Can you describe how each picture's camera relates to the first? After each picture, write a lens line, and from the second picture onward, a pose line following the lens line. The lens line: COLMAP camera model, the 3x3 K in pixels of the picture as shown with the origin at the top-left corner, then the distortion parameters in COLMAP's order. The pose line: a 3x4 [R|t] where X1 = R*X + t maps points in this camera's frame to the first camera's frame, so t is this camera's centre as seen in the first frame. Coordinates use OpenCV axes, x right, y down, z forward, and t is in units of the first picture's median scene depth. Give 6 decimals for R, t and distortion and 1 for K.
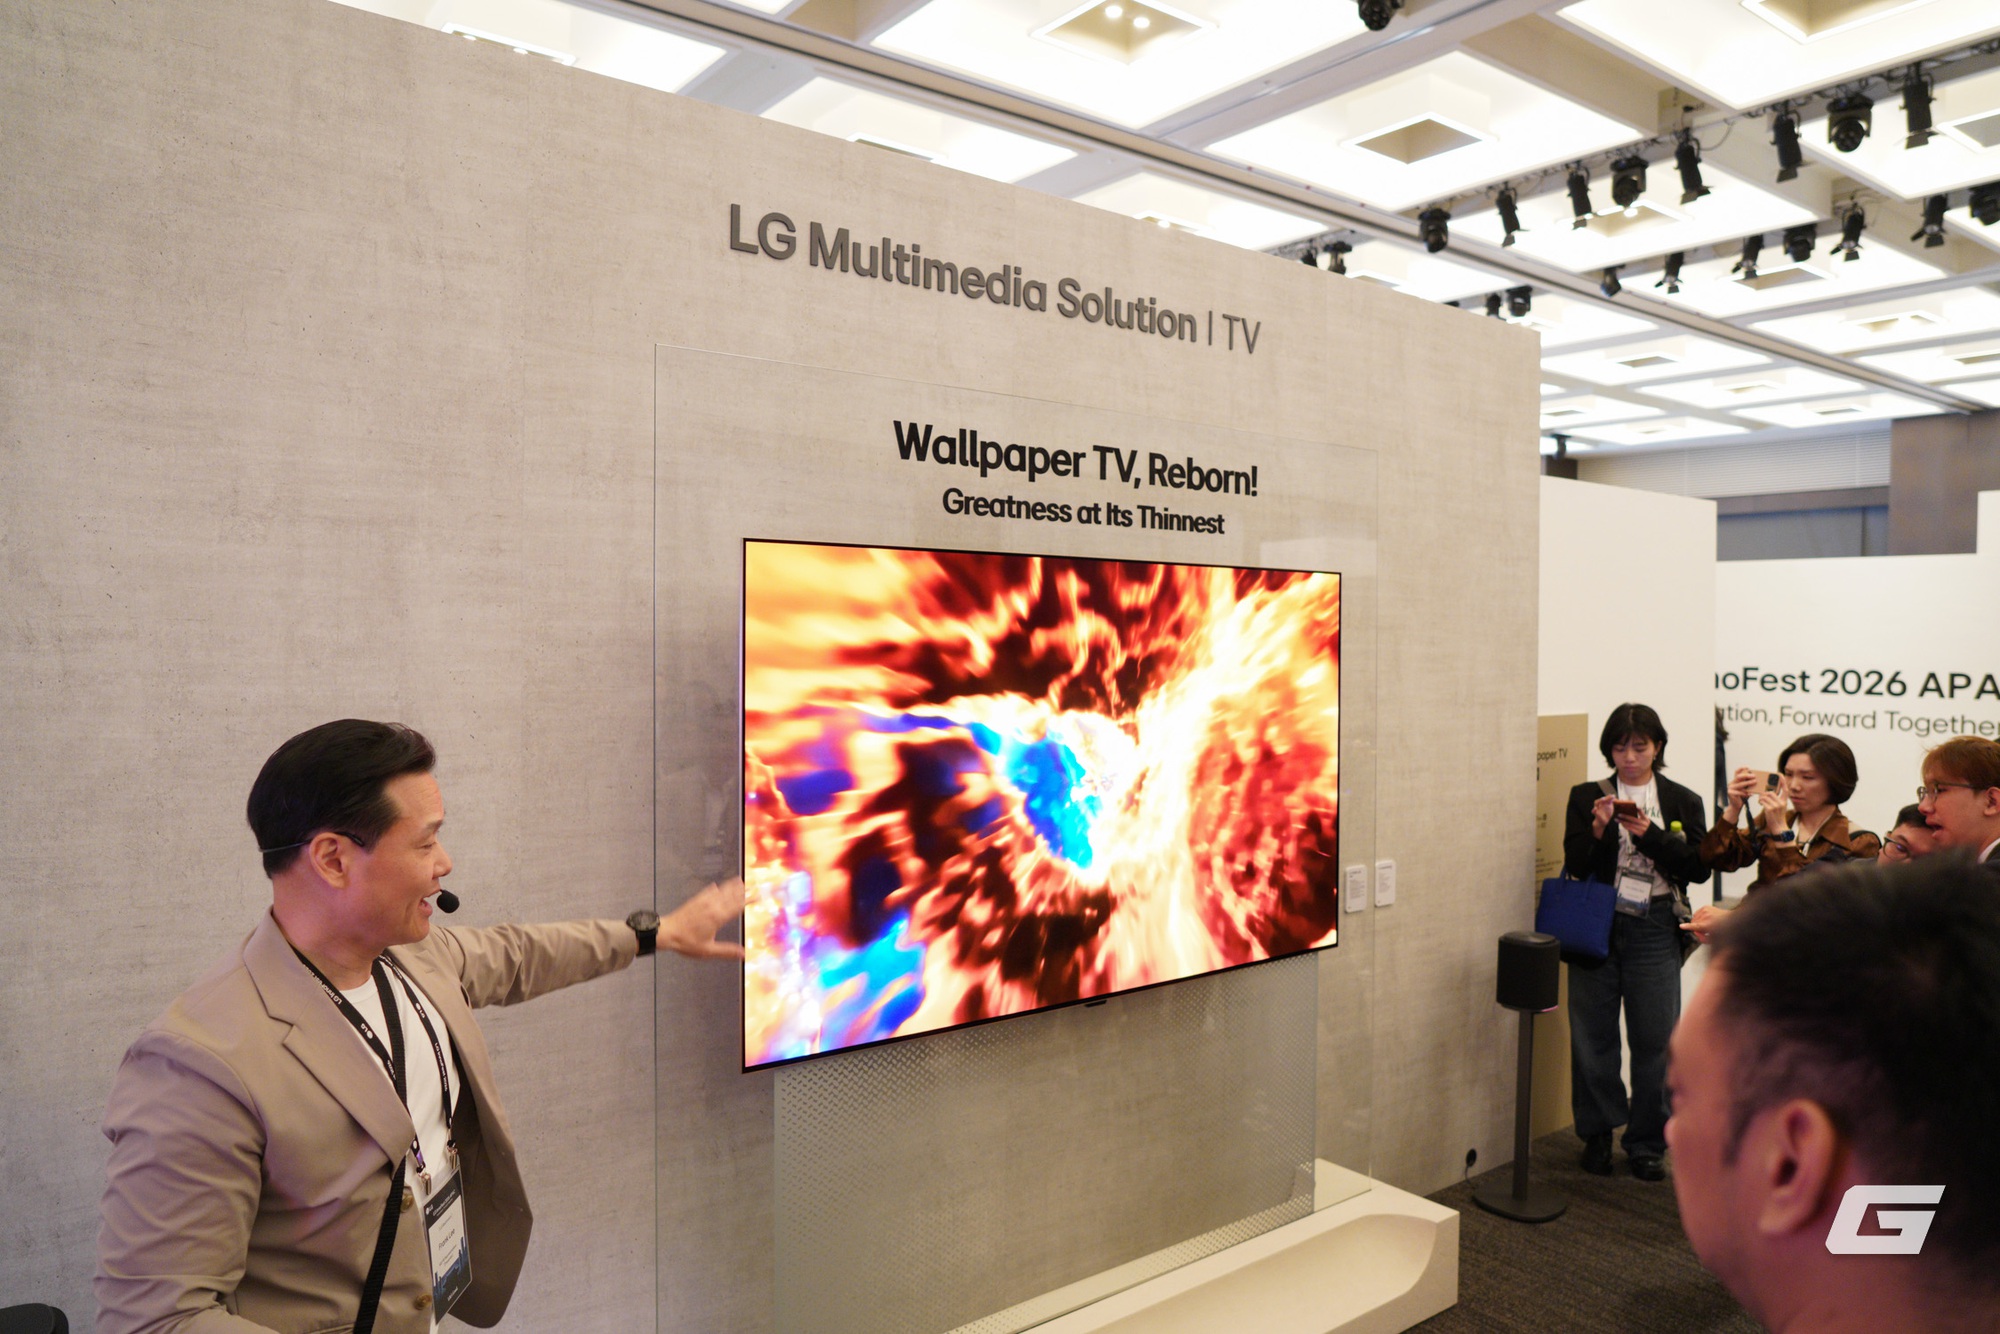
lens RADIAL K [[1376.7, 0, 1000.0], [0, 1376.7, 667.0], [0, 0, 1]] dist [-0.042318, 0.001243]
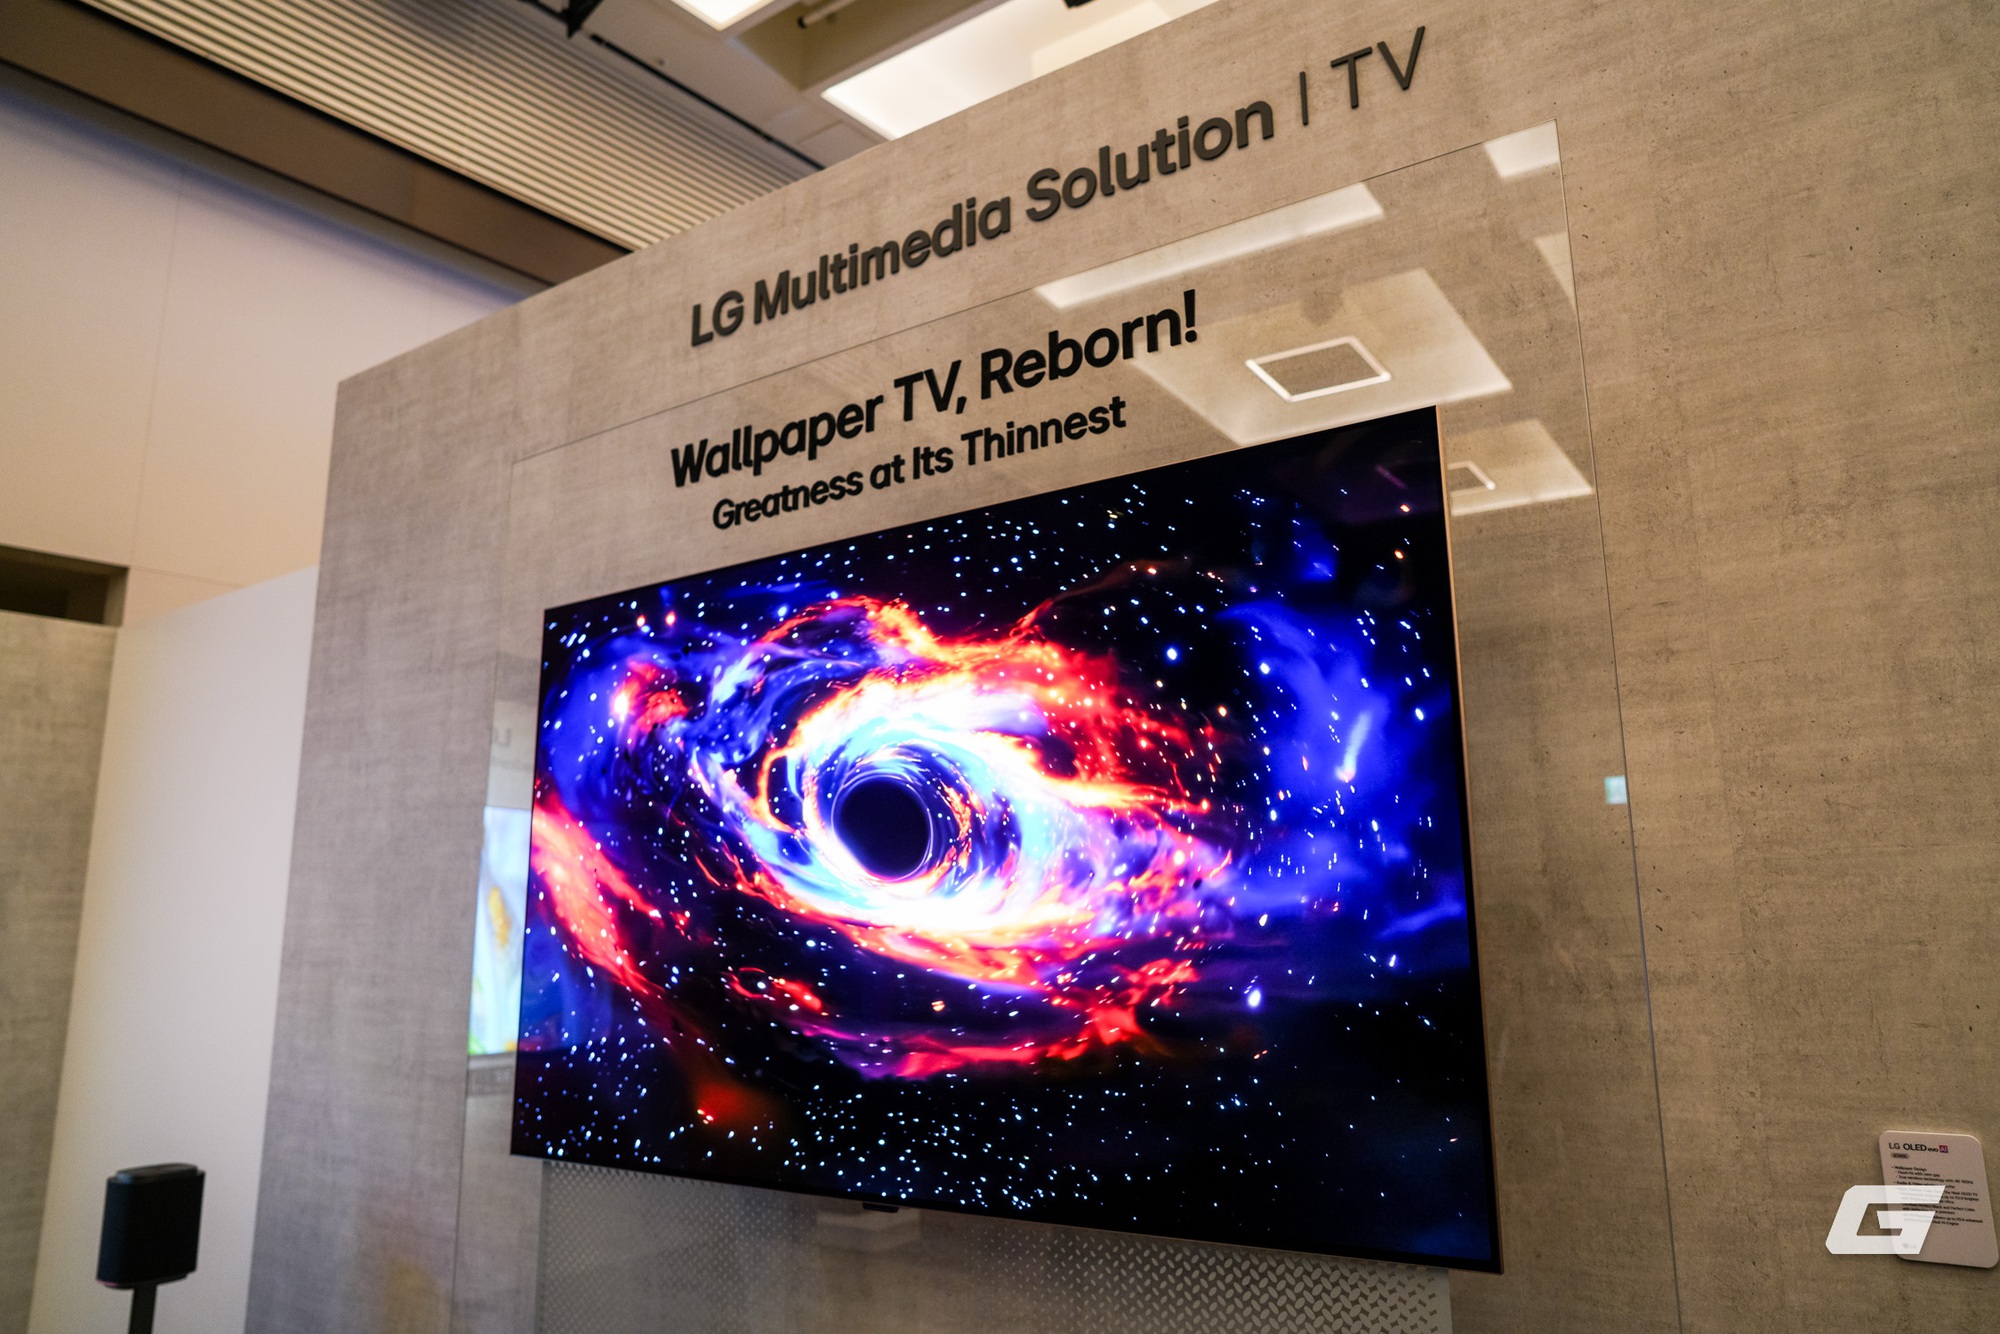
lens RADIAL K [[1376.7, 0, 1000.0], [0, 1376.7, 667.0], [0, 0, 1]] dist [-0.042318, 0.001243]
pose [[0.297434, -0.194861, -0.934645, 0.731025], [-0.001708, 0.978840, -0.204619, 0.133455], [0.954741, 0.062457, 0.290808, 0.855734]]
